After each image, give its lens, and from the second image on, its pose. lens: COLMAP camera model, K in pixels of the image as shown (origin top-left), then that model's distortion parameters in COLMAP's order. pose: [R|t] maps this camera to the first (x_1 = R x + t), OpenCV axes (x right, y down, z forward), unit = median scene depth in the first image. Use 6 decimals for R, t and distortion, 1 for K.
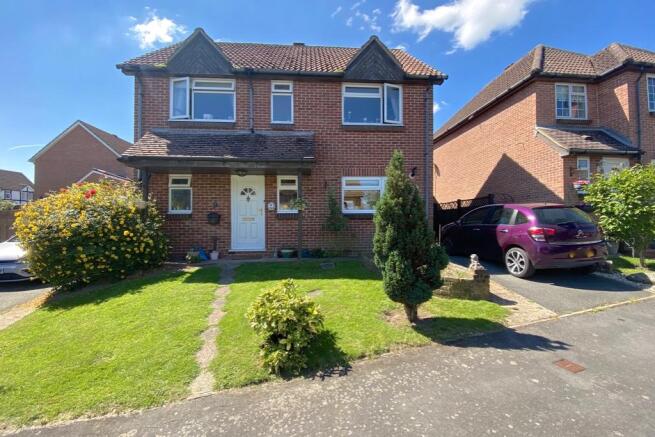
lens RADIAL K [[268.8, 0, 330.8], [0, 268.8, 223.0], [0, 0, 1]] dist [-0.005803, -0.008131]
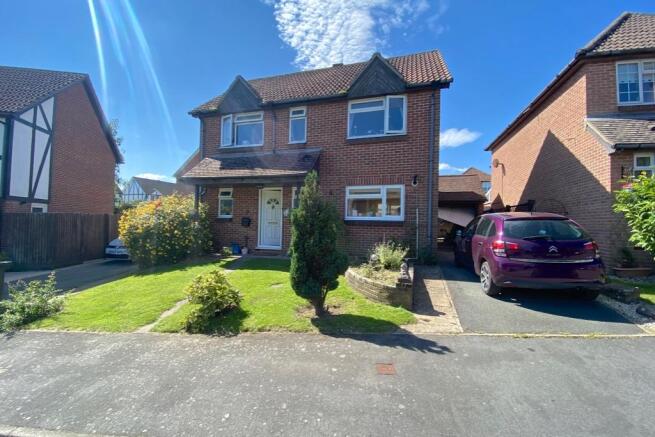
lens RADIAL K [[268.8, 0, 337.4], [0, 268.8, 223.1], [0, 0, 1]] dist [-0.005803, -0.008131]
pose [[0.934450, 0.022398, -0.355389, 0.421508], [-0.025402, 0.999670, -0.003789, -0.018436], [0.355187, 0.012568, 0.934711, -0.039862]]
